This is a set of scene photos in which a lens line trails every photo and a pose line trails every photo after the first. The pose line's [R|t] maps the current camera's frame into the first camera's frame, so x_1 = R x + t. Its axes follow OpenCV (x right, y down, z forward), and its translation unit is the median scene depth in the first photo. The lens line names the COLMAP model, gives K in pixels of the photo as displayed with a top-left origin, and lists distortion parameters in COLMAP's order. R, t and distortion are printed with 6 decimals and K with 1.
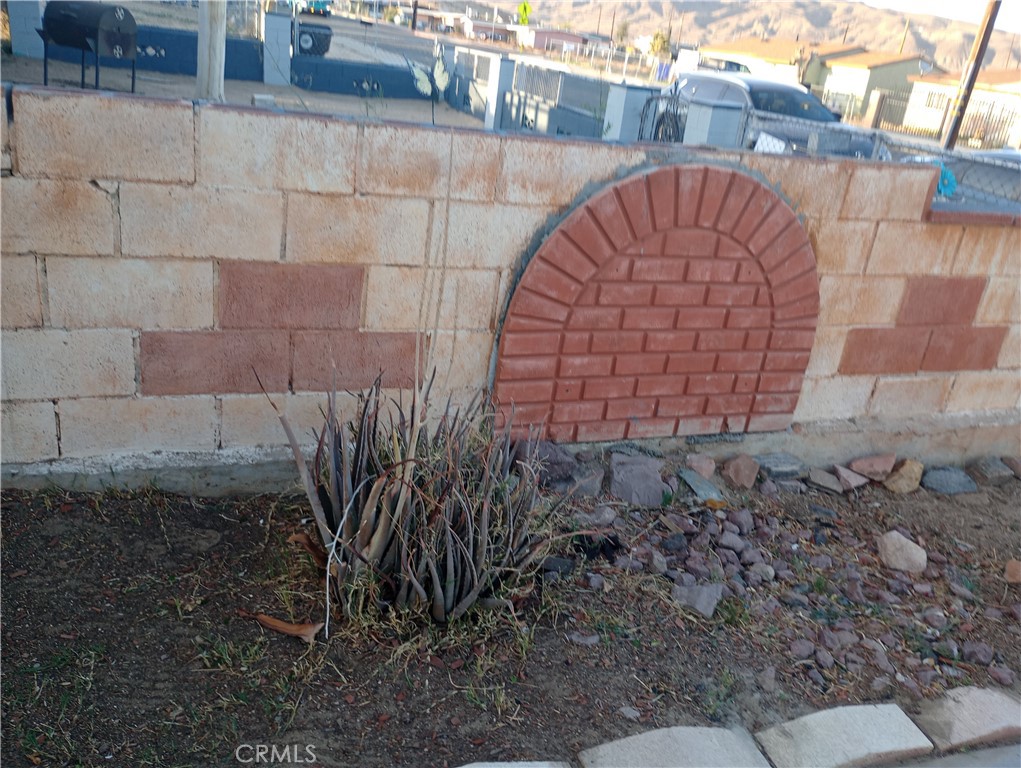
lens RADIAL K [[858.0, 0, 507.3], [0, 858.0, 379.9], [0, 0, 1]] dist [0.025649, -0.030820]
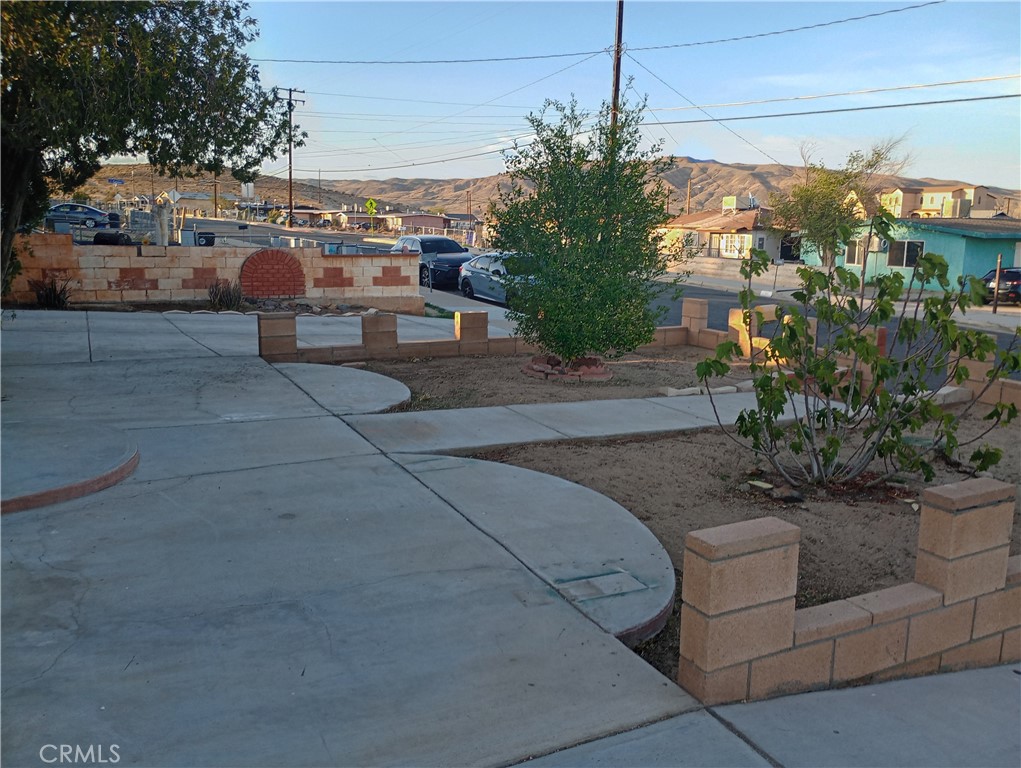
lens RADIAL K [[858.0, 0, 507.8], [0, 858.0, 389.1], [0, 0, 1]] dist [0.025649, -0.030820]
pose [[0.987327, -0.120327, 0.103469, 1.002149], [0.137077, 0.975163, -0.173973, 1.785651], [-0.079966, 0.185952, 0.979299, -4.378611]]
